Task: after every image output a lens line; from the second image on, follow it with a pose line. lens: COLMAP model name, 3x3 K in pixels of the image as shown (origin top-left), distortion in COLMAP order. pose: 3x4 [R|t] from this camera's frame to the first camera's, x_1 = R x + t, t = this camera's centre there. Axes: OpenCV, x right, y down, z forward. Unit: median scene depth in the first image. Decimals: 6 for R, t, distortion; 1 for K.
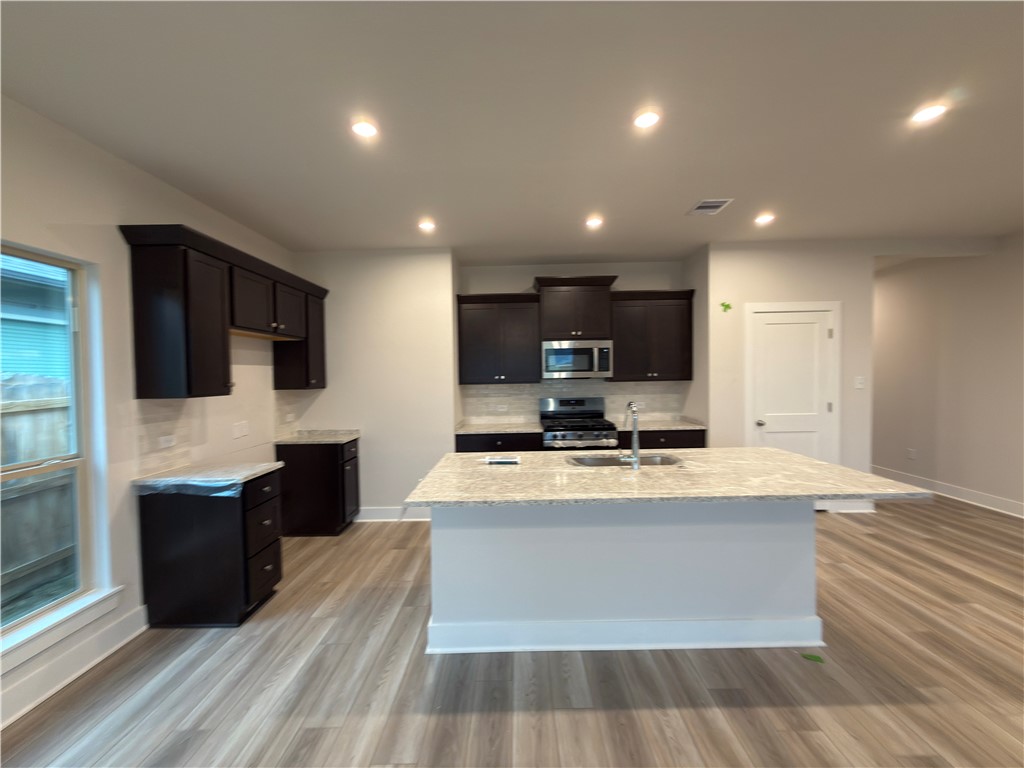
lens RADIAL K [[408.8, 0, 512.7], [0, 408.8, 386.1], [0, 0, 1]] dist [-0.000055, 0.000225]
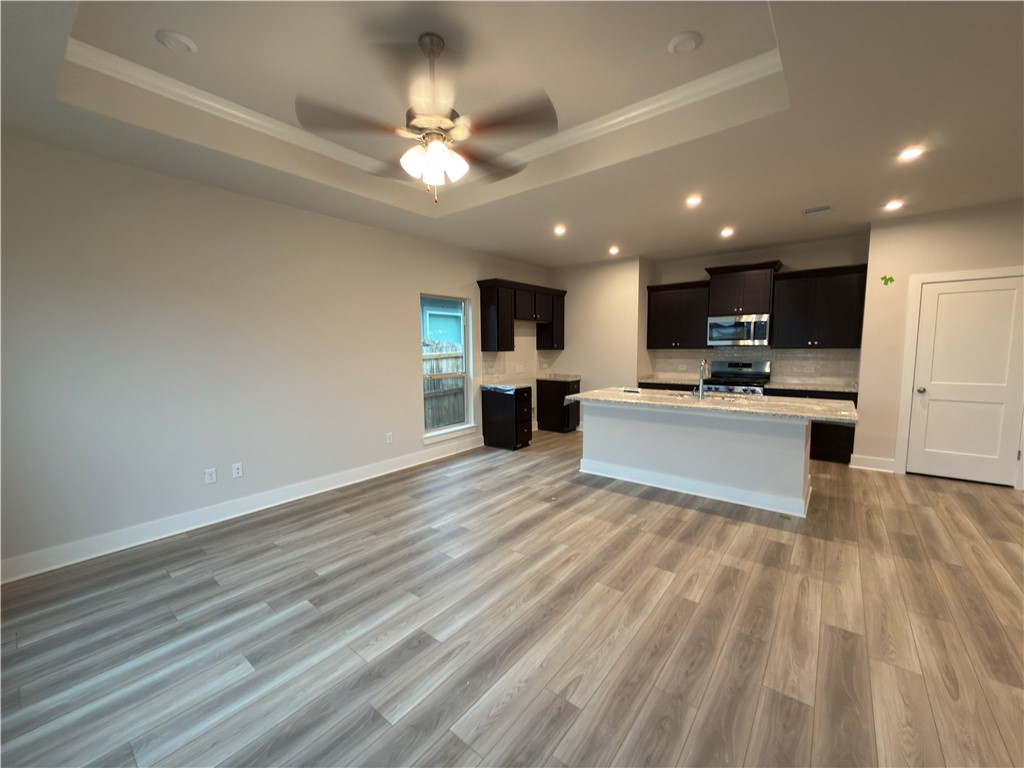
lens RADIAL K [[408.8, 0, 511.2], [0, 408.8, 384.3], [0, 0, 1]] dist [-0.000055, 0.000225]
pose [[0.785295, 0.069433, -0.615216, 0.634436], [-0.020684, 0.996079, 0.086015, 0.010887], [0.618776, -0.054823, 0.783652, -0.707121]]
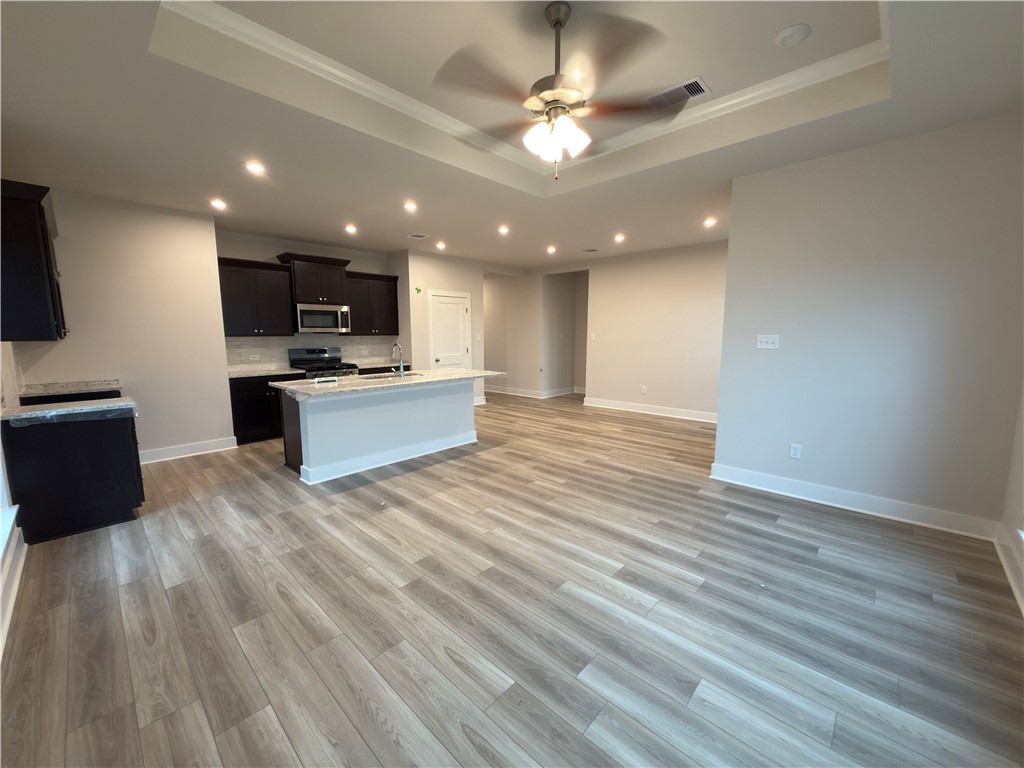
lens RADIAL K [[408.8, 0, 517.8], [0, 408.8, 383.8], [0, 0, 1]] dist [-0.000055, 0.000225]
pose [[0.673493, -0.076472, 0.735227, -0.682268], [0.010648, 0.995535, 0.093793, 0.047803], [-0.739117, -0.055340, 0.671300, -0.647924]]
